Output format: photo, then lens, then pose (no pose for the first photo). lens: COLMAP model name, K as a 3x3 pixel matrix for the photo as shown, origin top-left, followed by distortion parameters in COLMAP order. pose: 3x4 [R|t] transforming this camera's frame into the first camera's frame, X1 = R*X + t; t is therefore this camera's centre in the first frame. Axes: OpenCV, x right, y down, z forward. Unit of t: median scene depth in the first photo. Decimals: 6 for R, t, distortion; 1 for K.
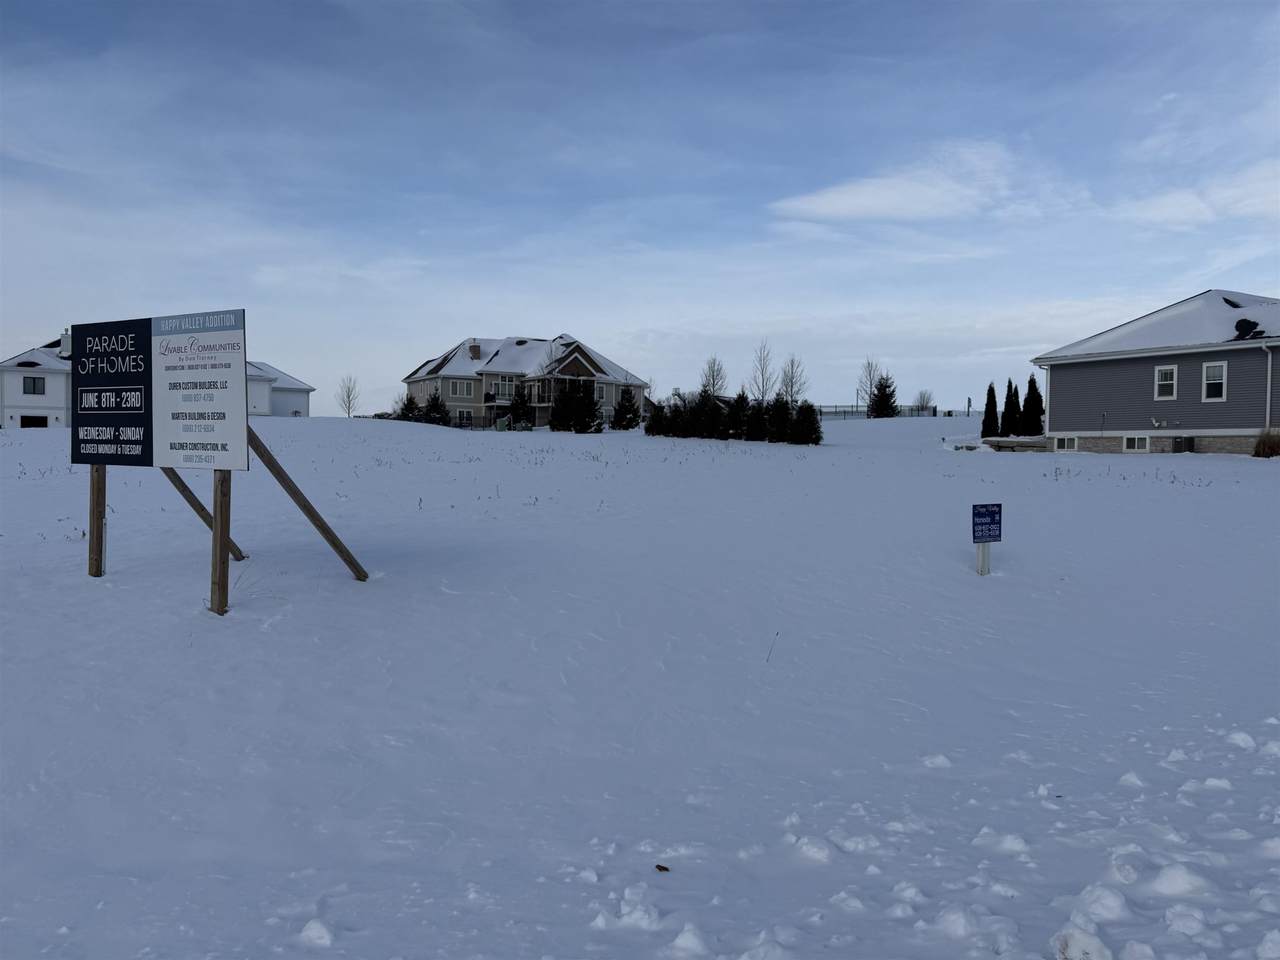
lens RADIAL K [[1042.1, 0, 640.0], [0, 1042.1, 480.0], [0, 0, 1]] dist [0.044655, -0.005645]
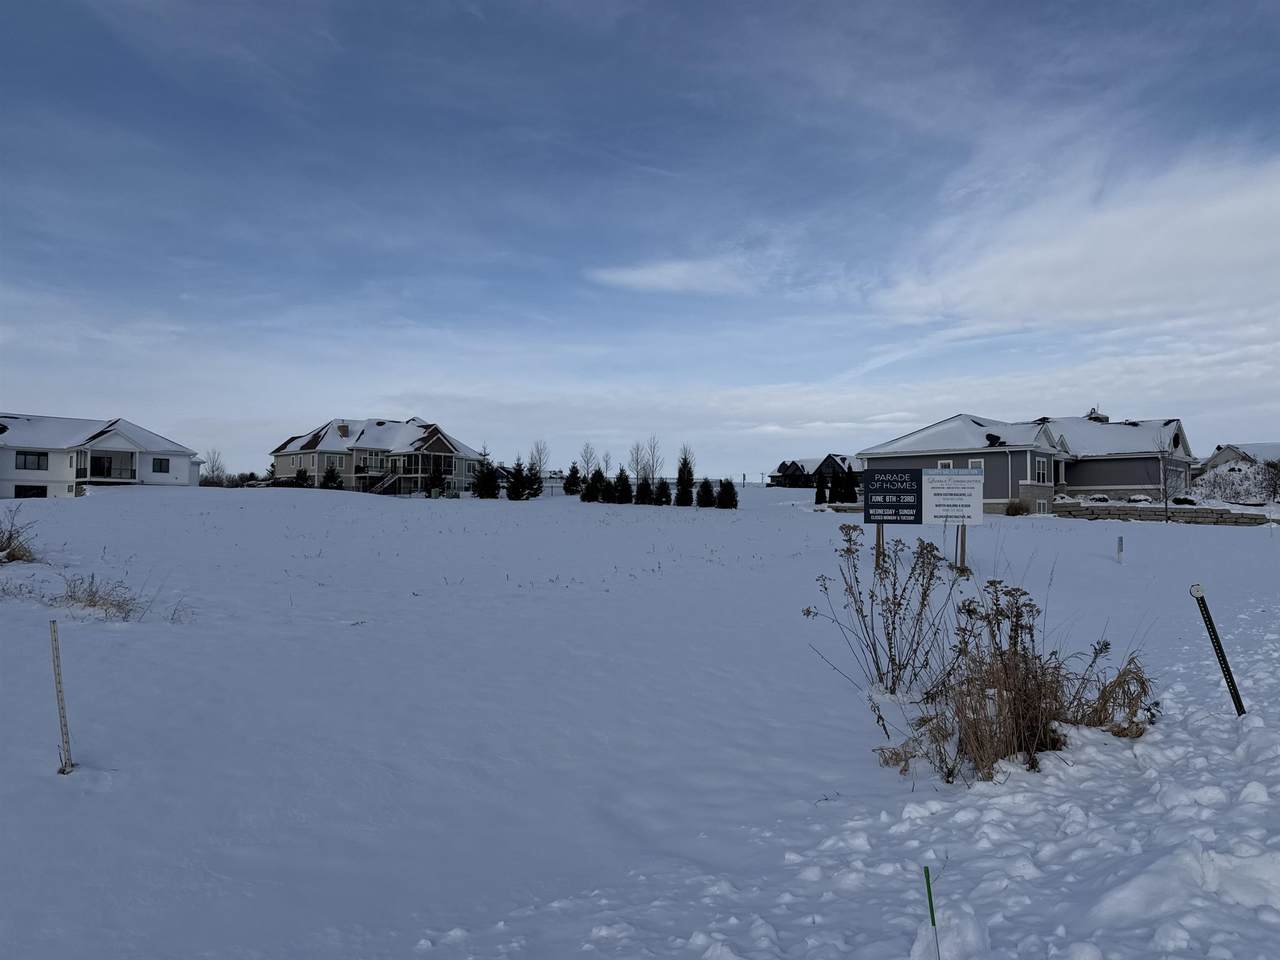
lens RADIAL K [[888.4, 0, 640.0], [0, 888.4, 480.0], [0, 0, 1]] dist [0.109611, 0.000364]
pose [[0.956232, 0.004388, 0.292575, -0.164522], [0.014029, 0.998050, -0.060819, 0.000345], [-0.292272, 0.062261, 0.954306, -0.088165]]
